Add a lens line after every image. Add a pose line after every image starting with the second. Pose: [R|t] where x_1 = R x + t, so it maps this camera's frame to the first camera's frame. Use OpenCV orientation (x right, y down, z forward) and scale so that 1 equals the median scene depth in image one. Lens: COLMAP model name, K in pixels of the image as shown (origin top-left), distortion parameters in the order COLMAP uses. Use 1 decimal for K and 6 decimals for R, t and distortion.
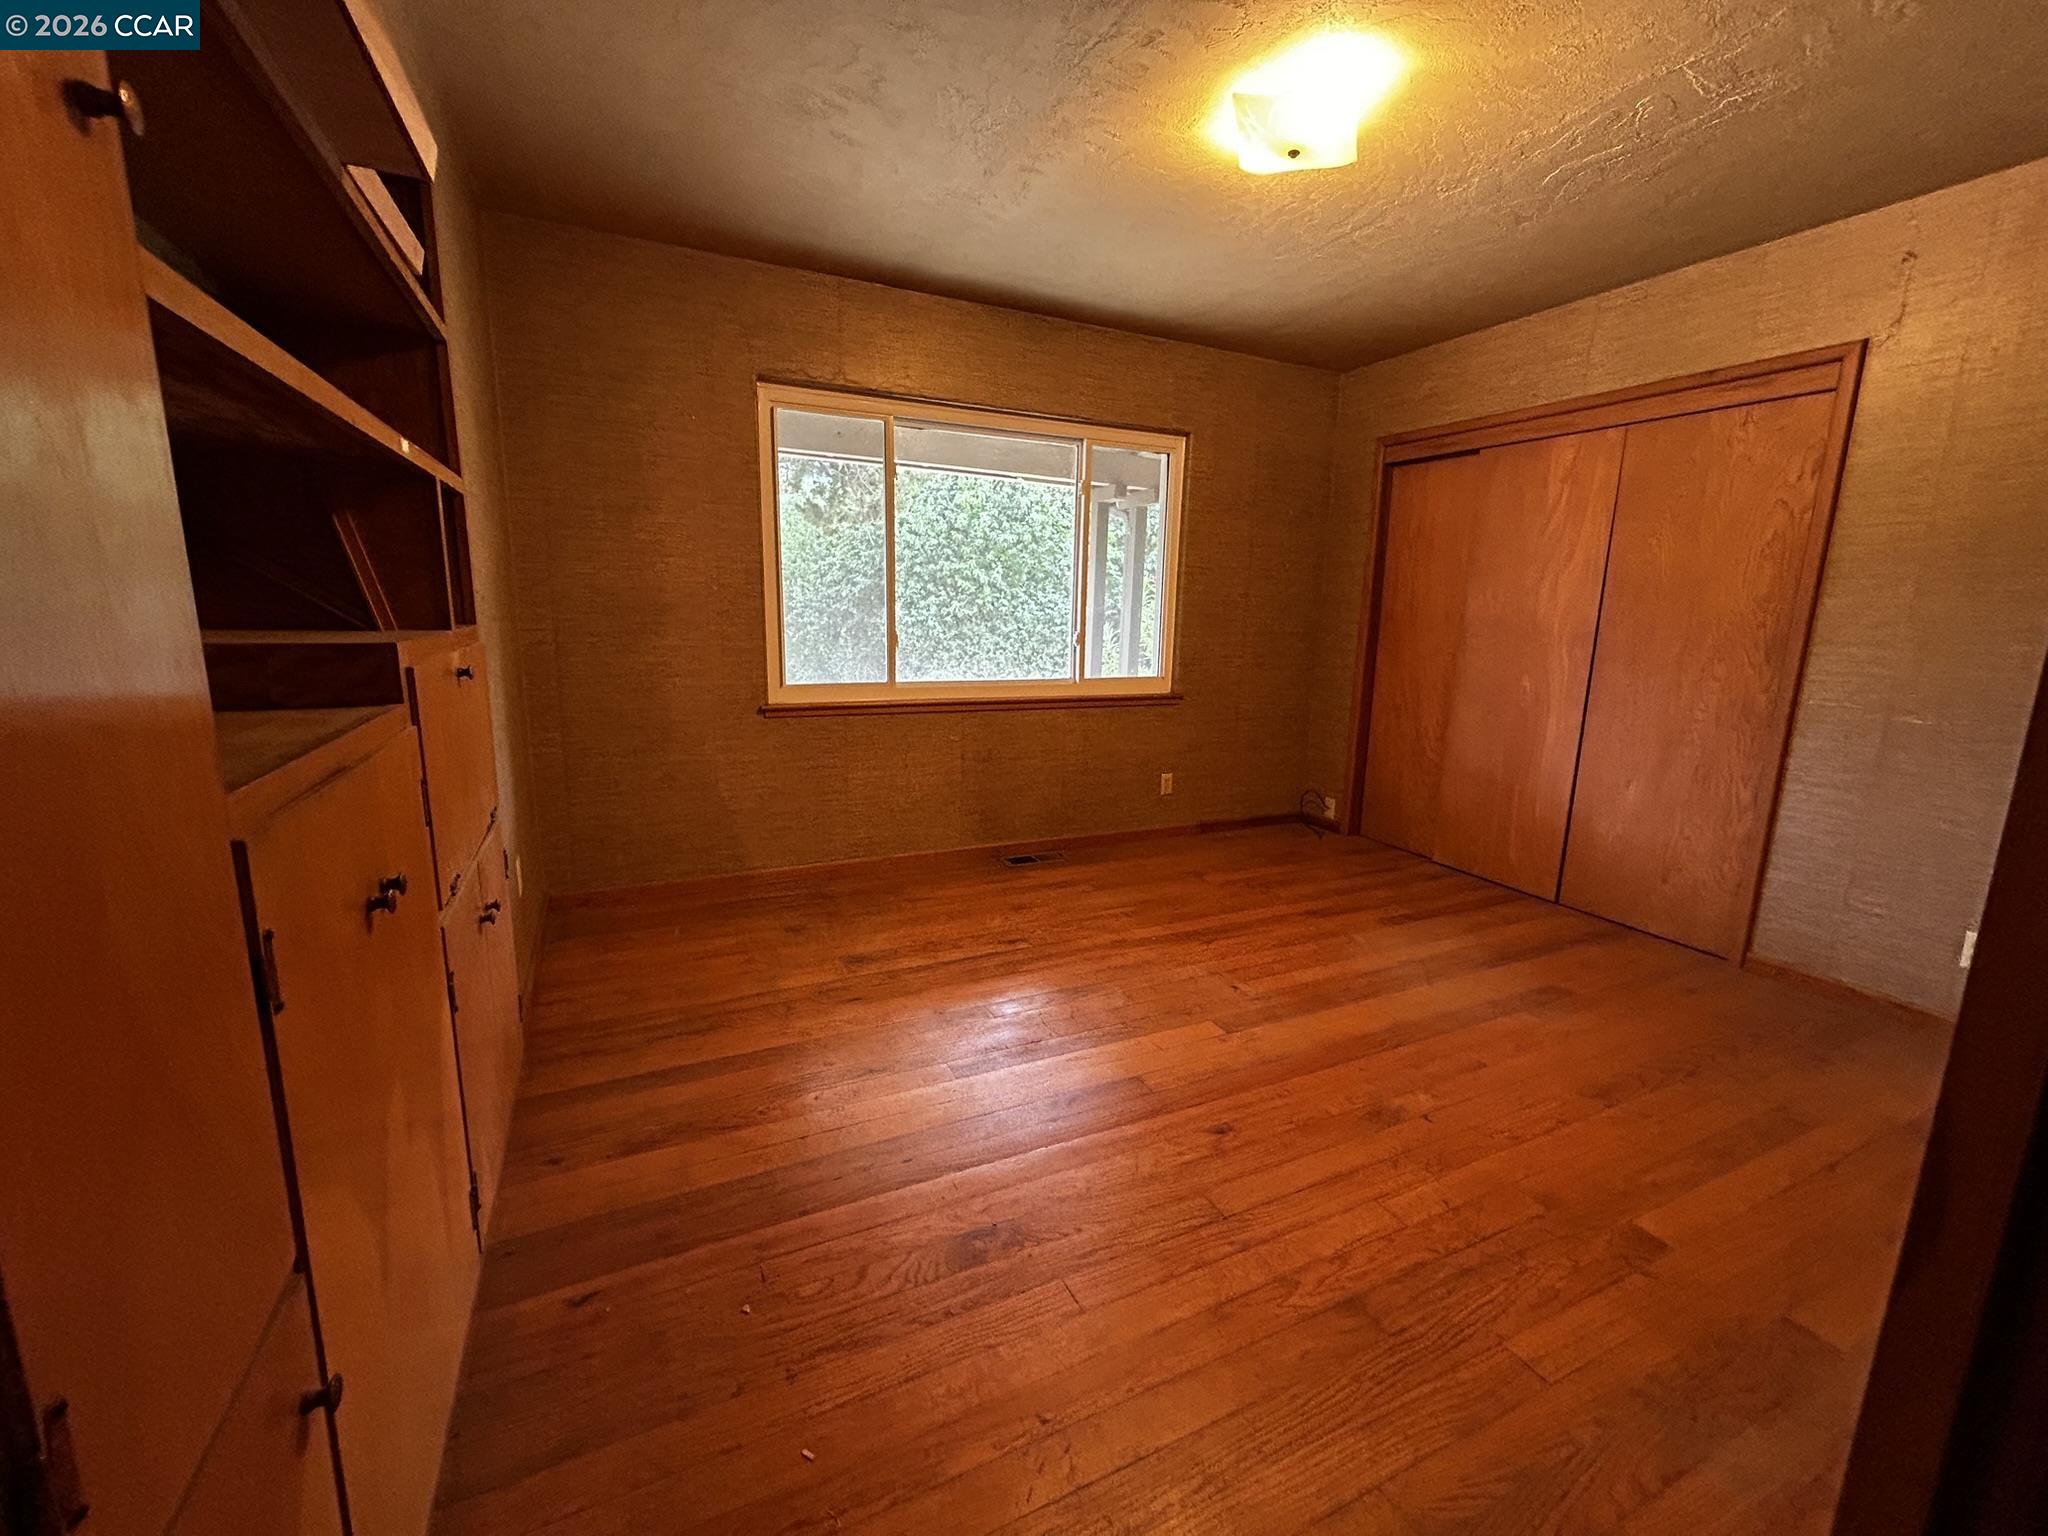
lens RADIAL K [[834.1, 0, 1023.9], [0, 834.1, 763.7], [0, 0, 1]] dist [0.000991, 0.000100]
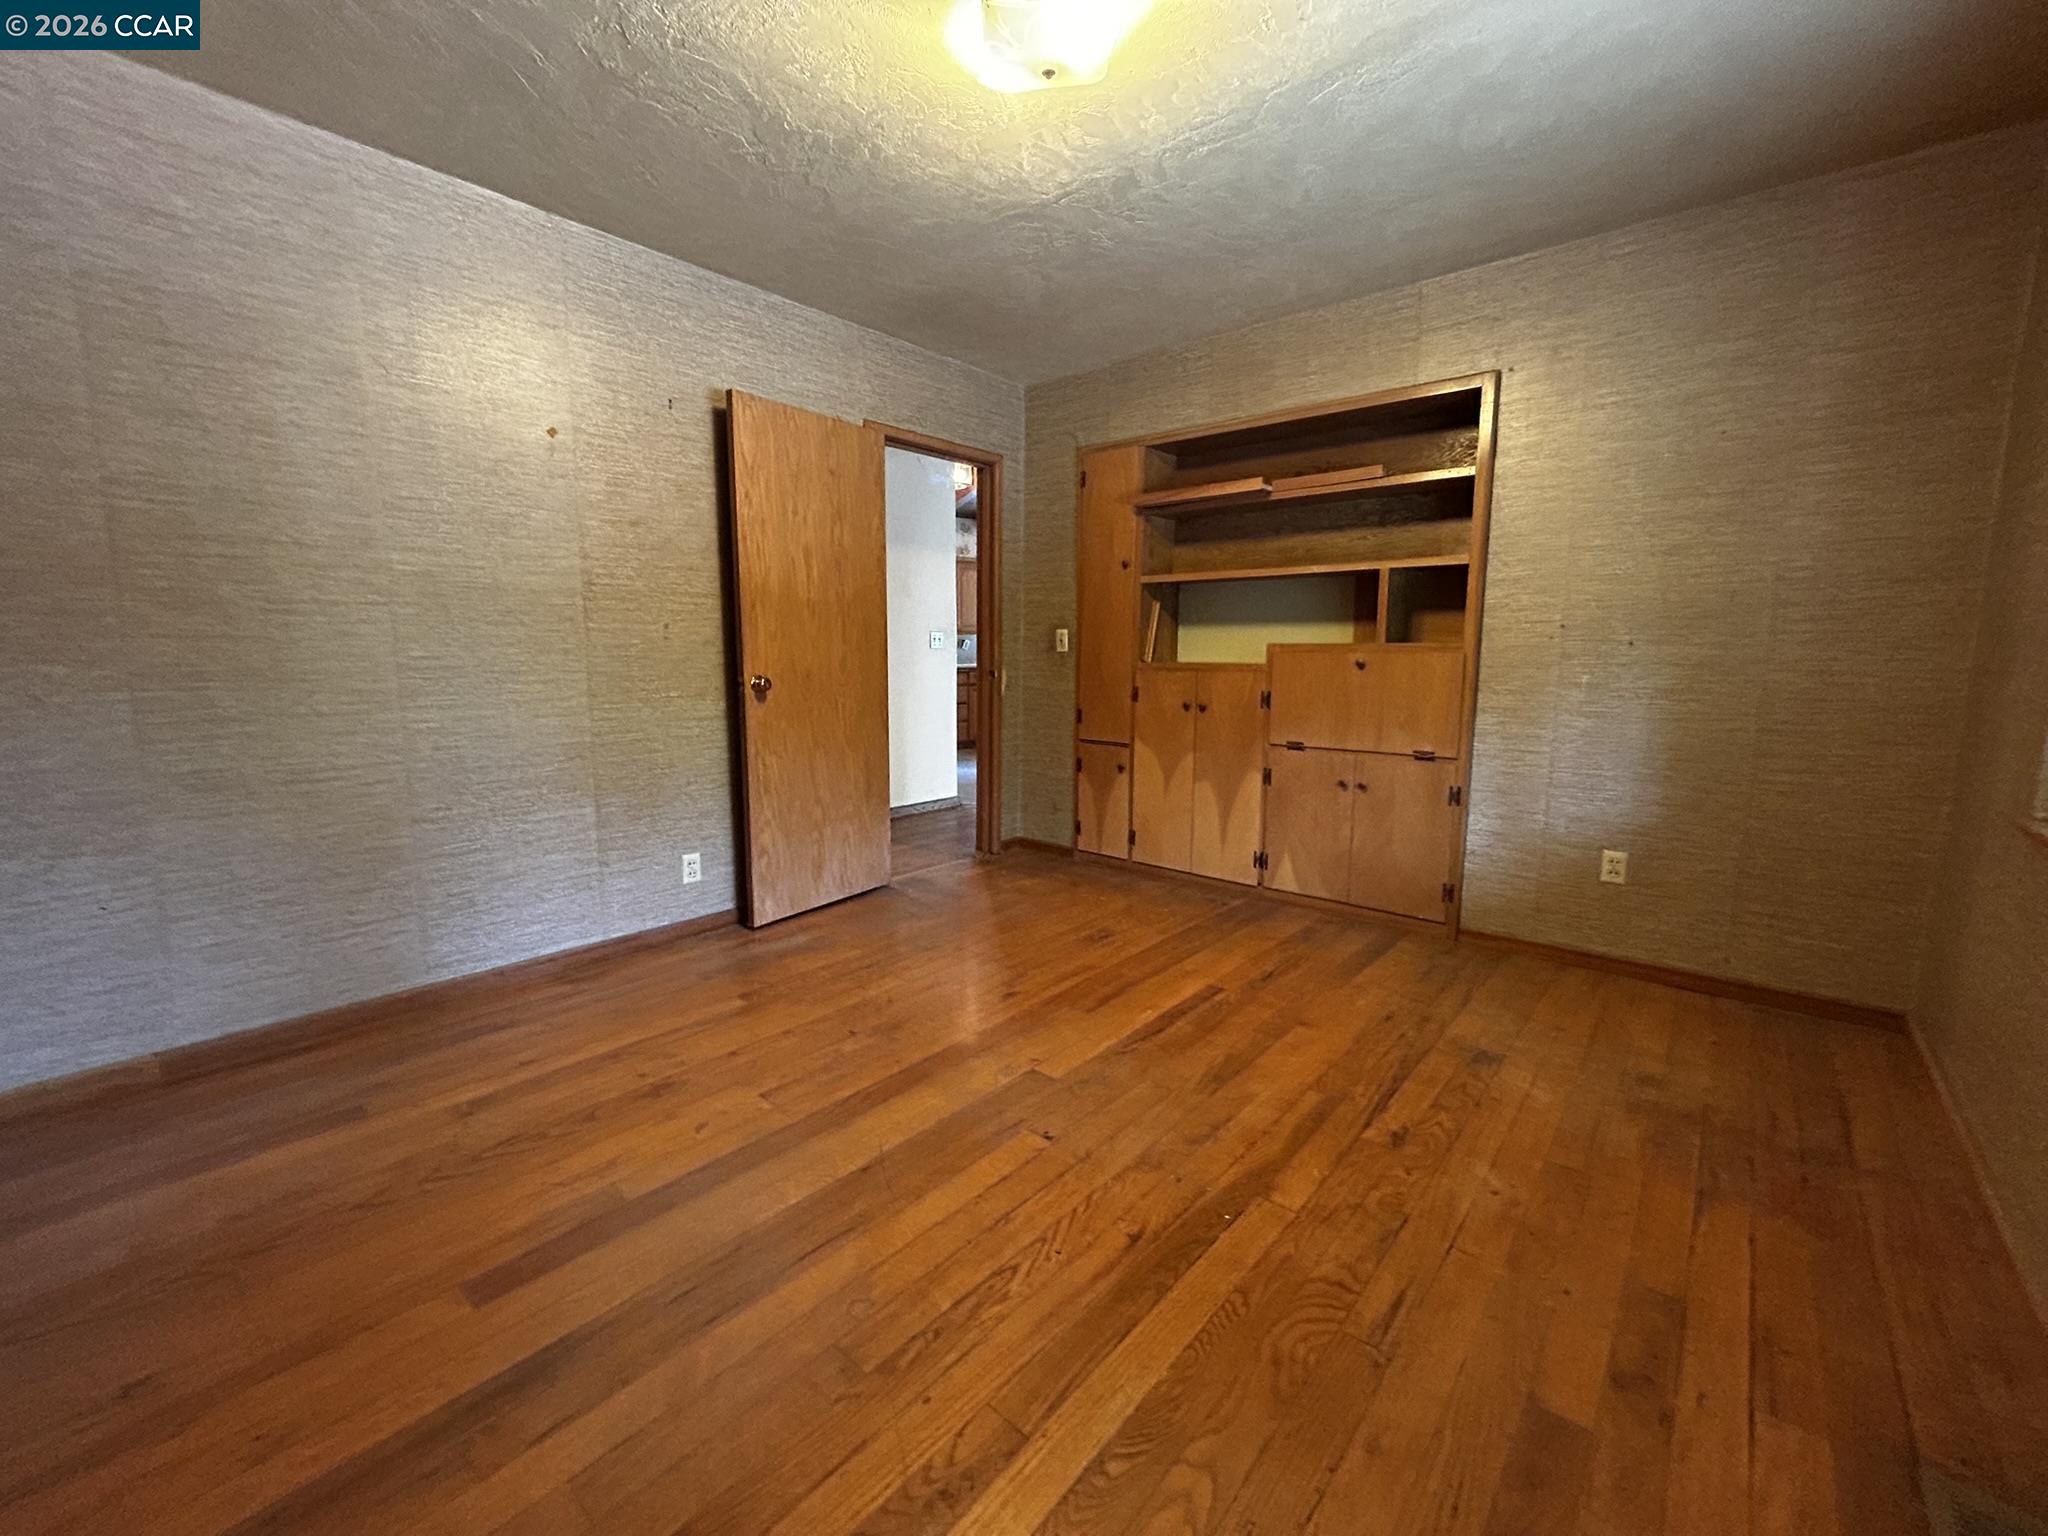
lens RADIAL K [[834.1, 0, 1027.8], [0, 834.1, 765.2], [0, 0, 1]] dist [0.000991, 0.000100]
pose [[-0.915860, 0.024741, -0.400734, 0.495203], [-0.104383, 0.949105, 0.297159, -0.214374], [0.387691, 0.313986, -0.866665, 1.374495]]
